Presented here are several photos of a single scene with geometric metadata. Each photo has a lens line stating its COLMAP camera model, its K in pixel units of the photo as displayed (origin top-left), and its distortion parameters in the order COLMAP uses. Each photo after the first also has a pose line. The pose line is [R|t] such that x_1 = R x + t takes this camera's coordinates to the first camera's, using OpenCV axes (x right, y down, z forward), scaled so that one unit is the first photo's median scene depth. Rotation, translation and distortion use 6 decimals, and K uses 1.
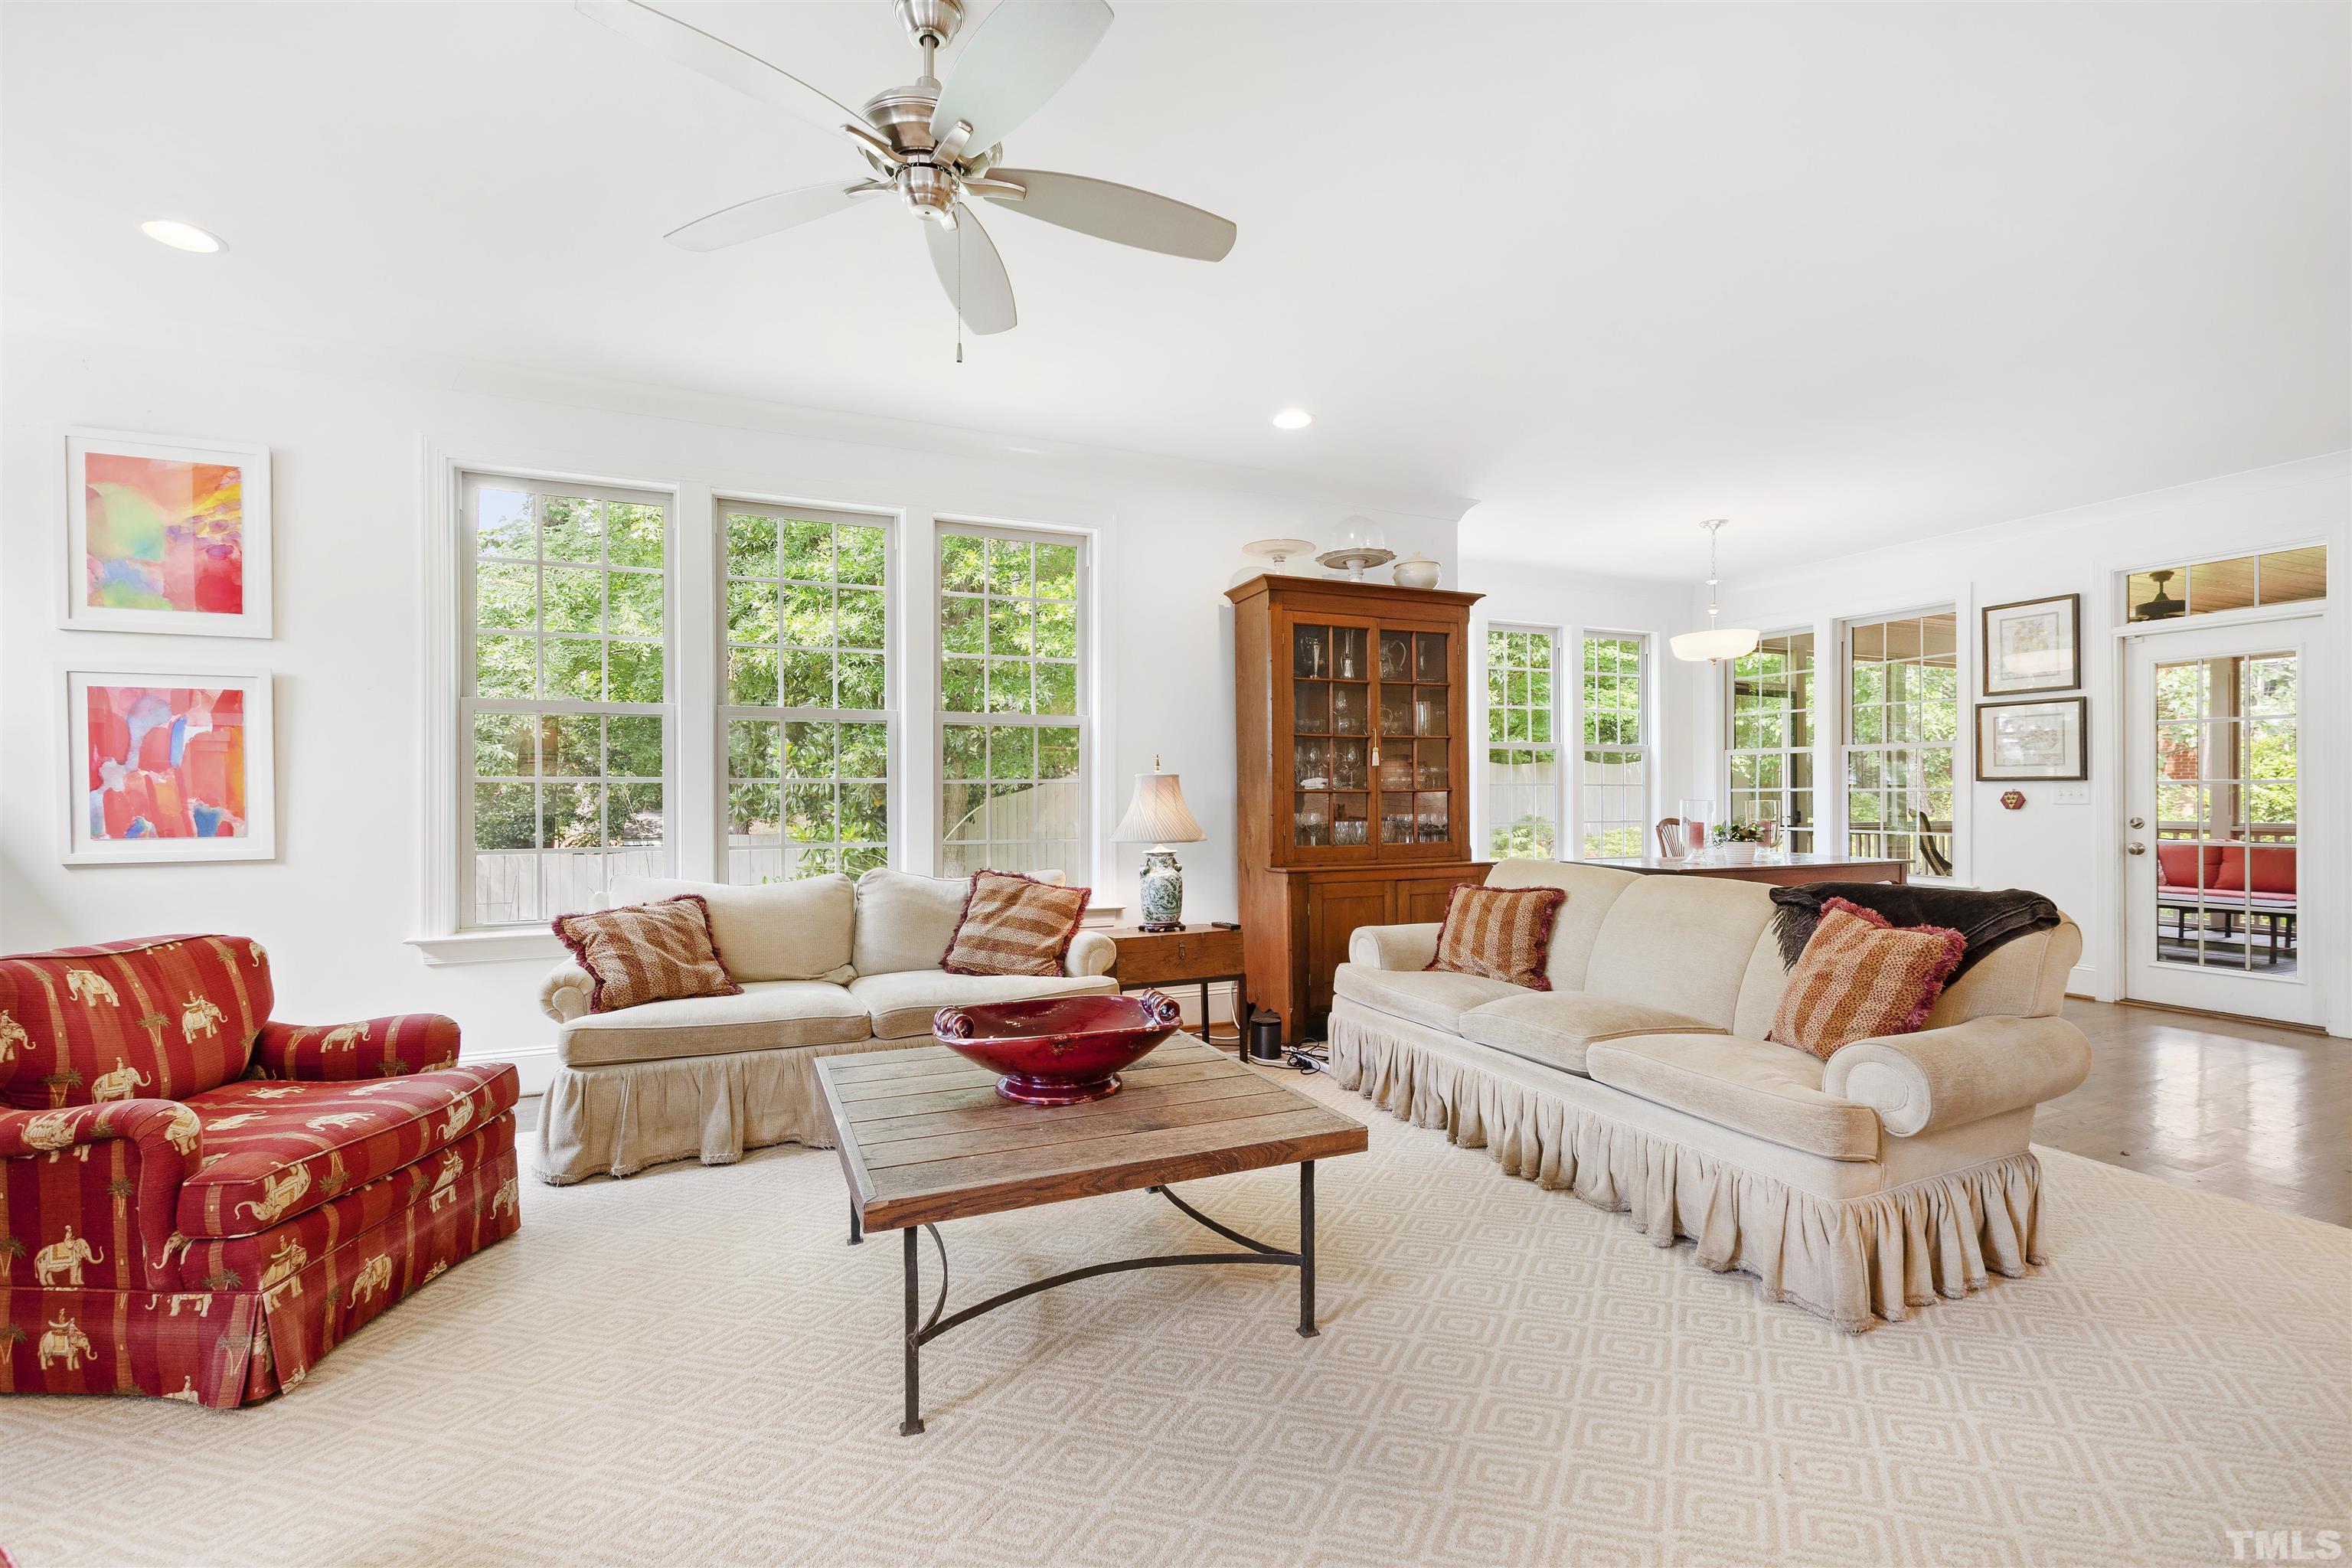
lens RADIAL K [[1010.8, 0, 1176.0], [0, 1010.8, 784.0], [0, 0, 1]] dist [0.007120, 0.000294]
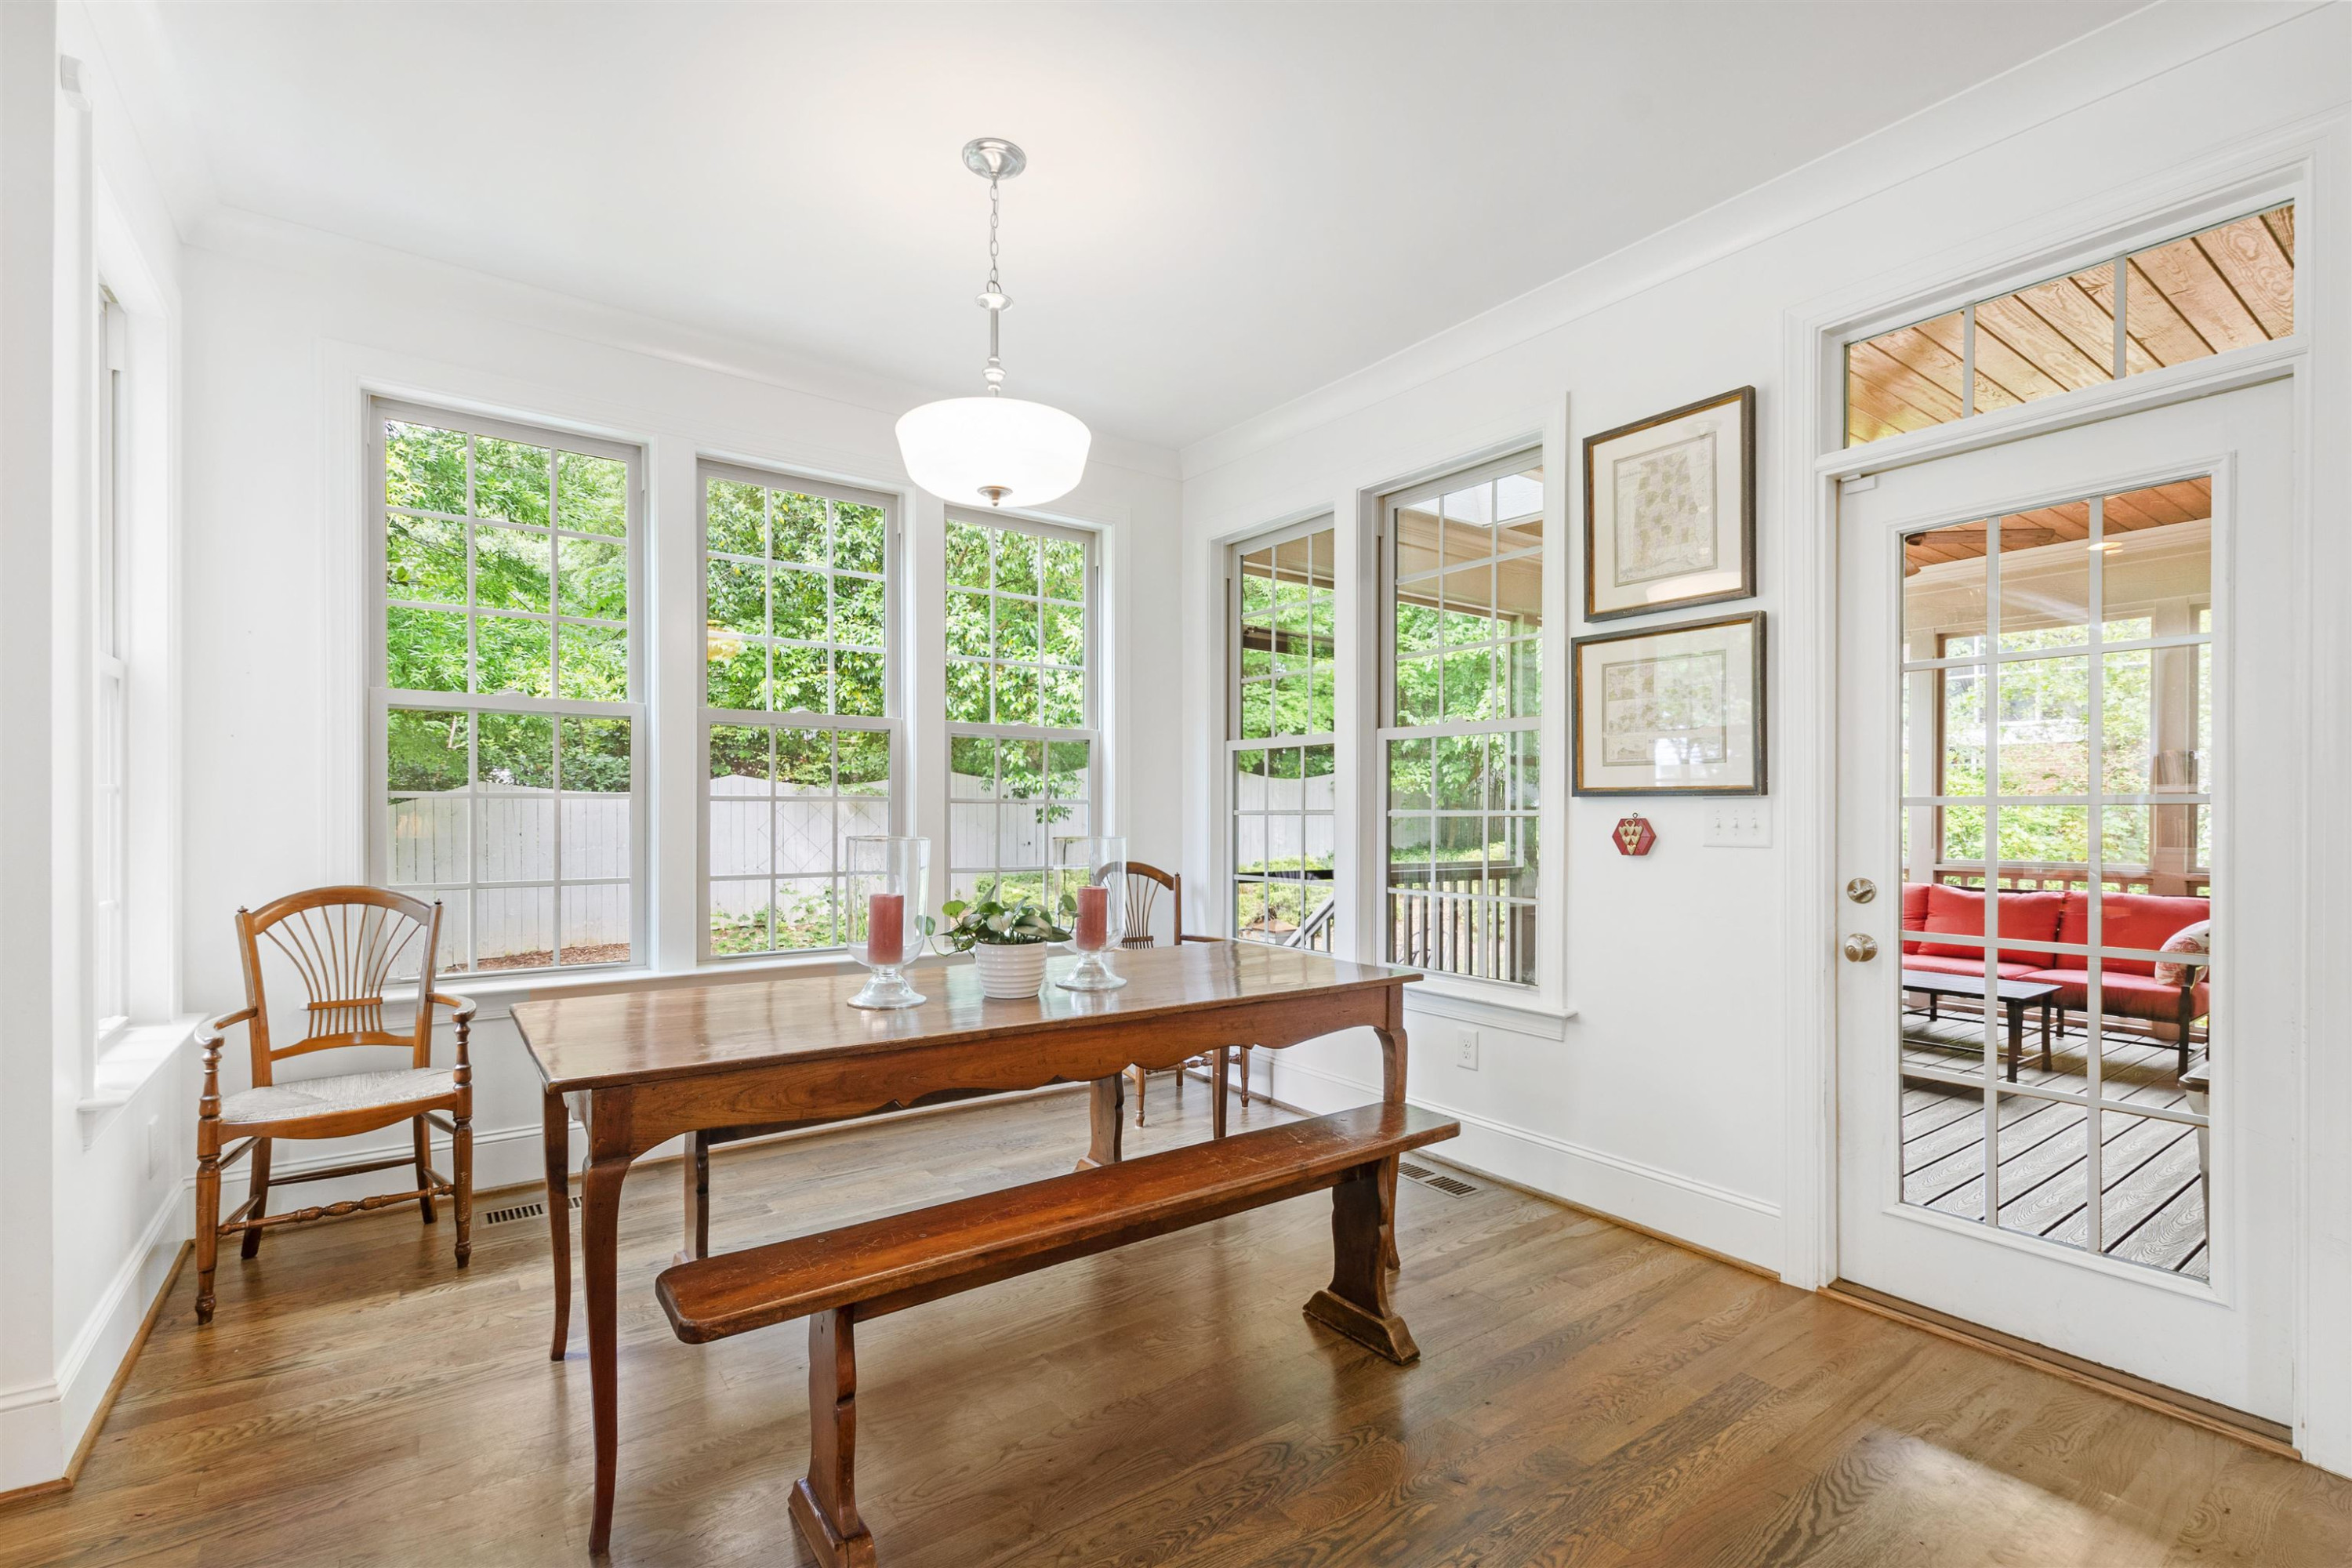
lens RADIAL K [[1044.8, 0, 1165.8], [0, 1044.8, 799.2], [0, 0, 1]] dist [0.002704, -0.000133]
pose [[0.975201, 0.003913, 0.221288, 0.516857], [-0.004143, 0.999991, 0.000574, -0.000912], [-0.221284, -0.001476, 0.975208, 0.588337]]
